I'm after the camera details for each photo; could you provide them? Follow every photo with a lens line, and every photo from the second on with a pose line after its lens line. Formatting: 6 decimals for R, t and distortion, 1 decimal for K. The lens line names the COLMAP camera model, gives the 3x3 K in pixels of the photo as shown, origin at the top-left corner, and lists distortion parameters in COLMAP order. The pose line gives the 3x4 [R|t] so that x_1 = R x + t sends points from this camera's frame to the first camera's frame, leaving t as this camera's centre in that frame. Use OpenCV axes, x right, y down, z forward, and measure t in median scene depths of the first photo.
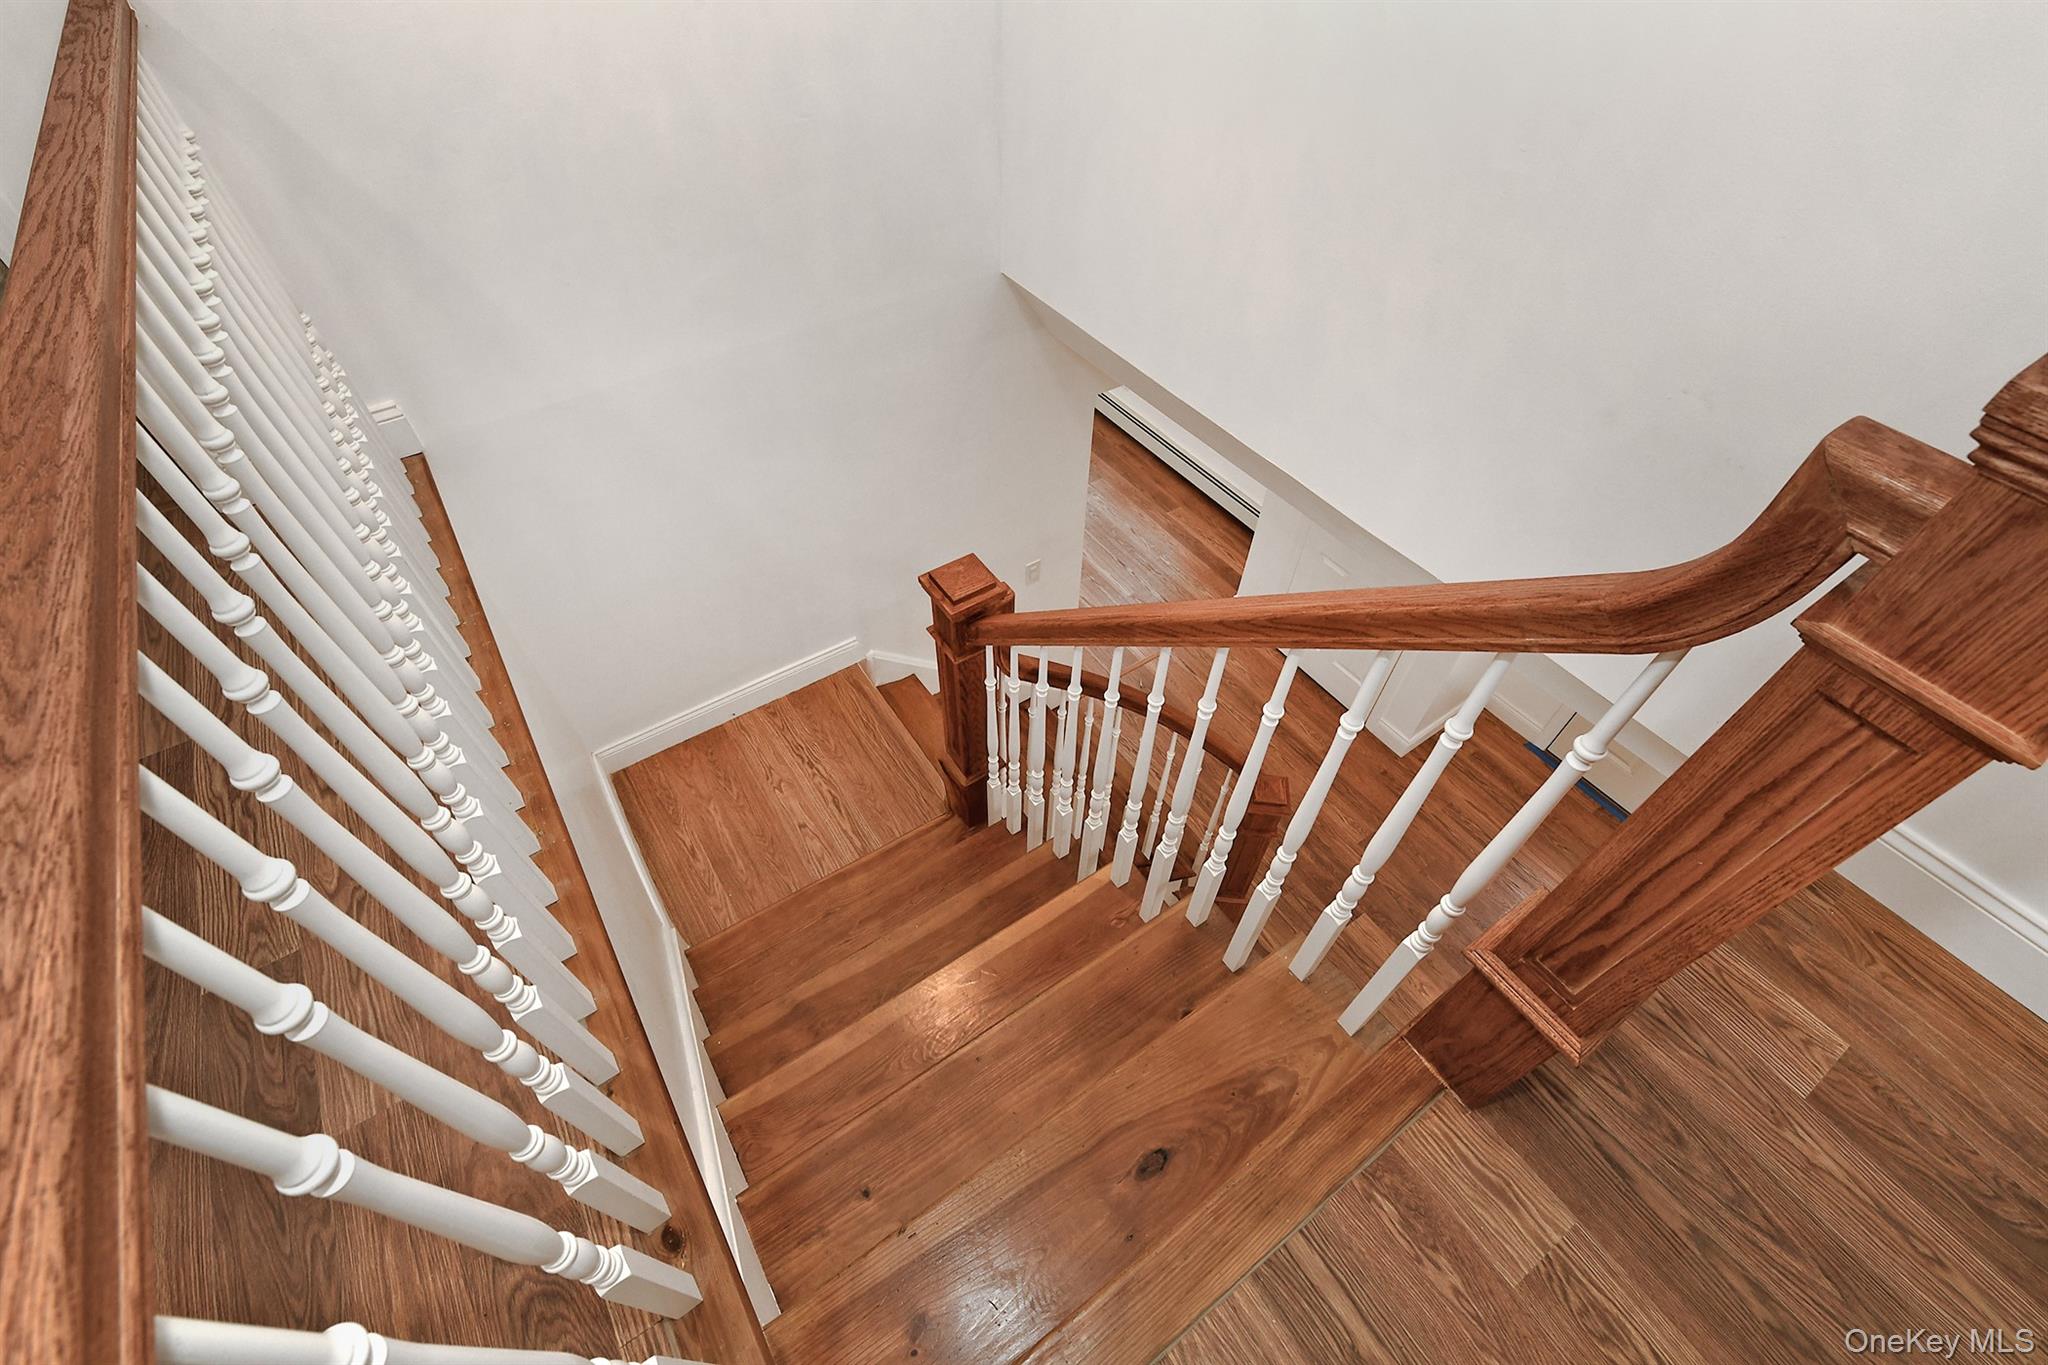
lens RADIAL K [[846.8, 0, 1008.8], [0, 846.8, 691.4], [0, 0, 1]] dist [-0.006855, -0.000306]
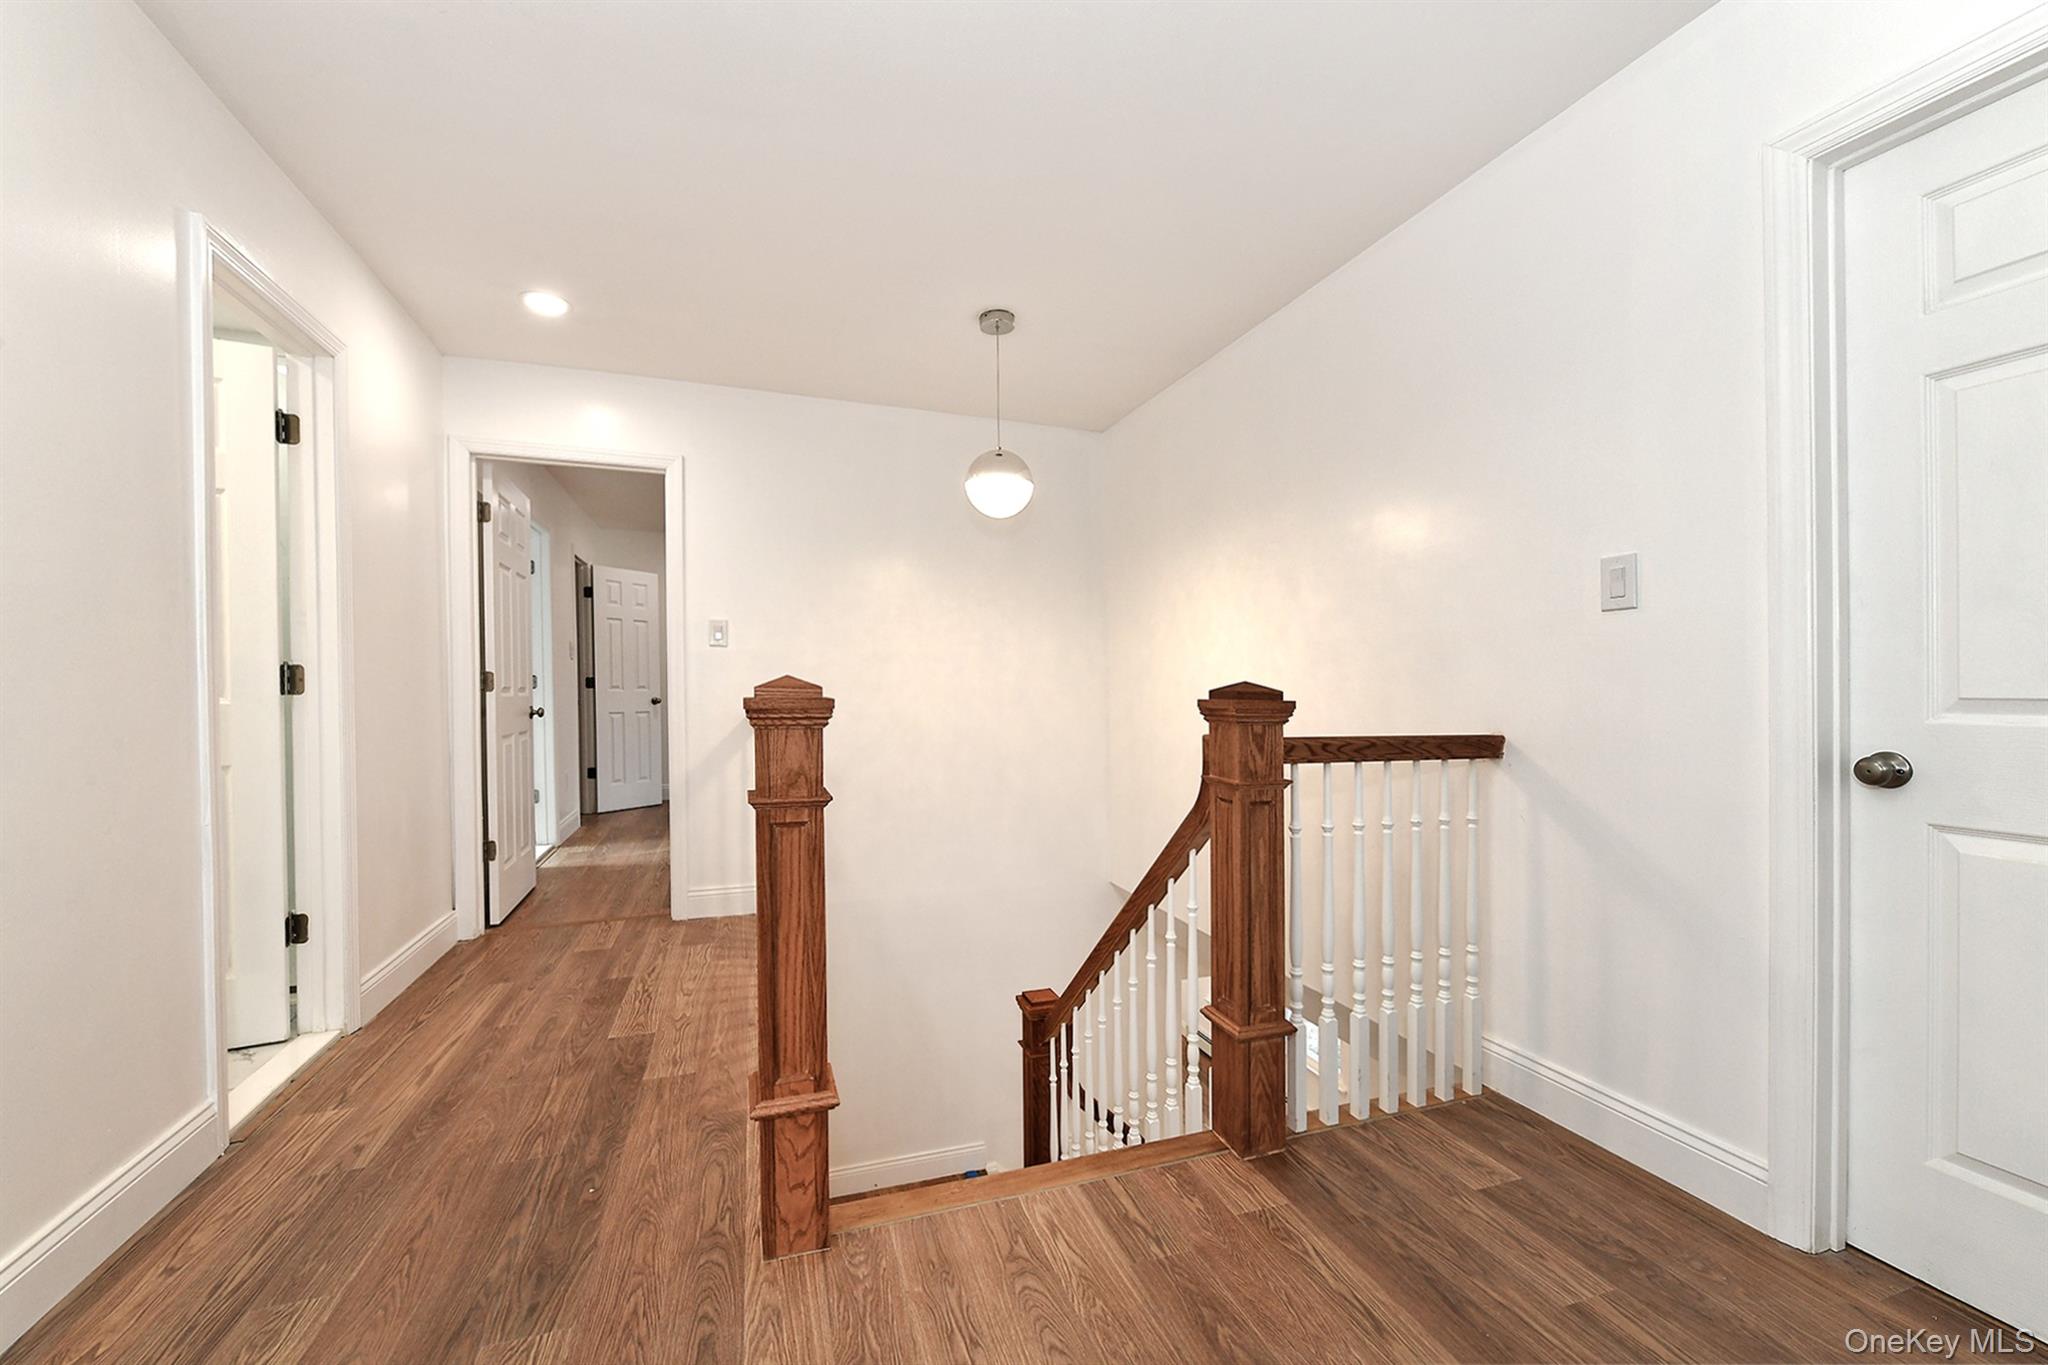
lens RADIAL K [[811.8, 0, 1018.4], [0, 811.8, 692.5], [0, 0, 1]] dist [-0.009195, 0.000383]
pose [[0.968186, -0.007552, -0.250118, 0.563529], [-0.186835, 0.643100, -0.742641, 1.242244], [0.166459, 0.765745, 0.621229, -0.793812]]
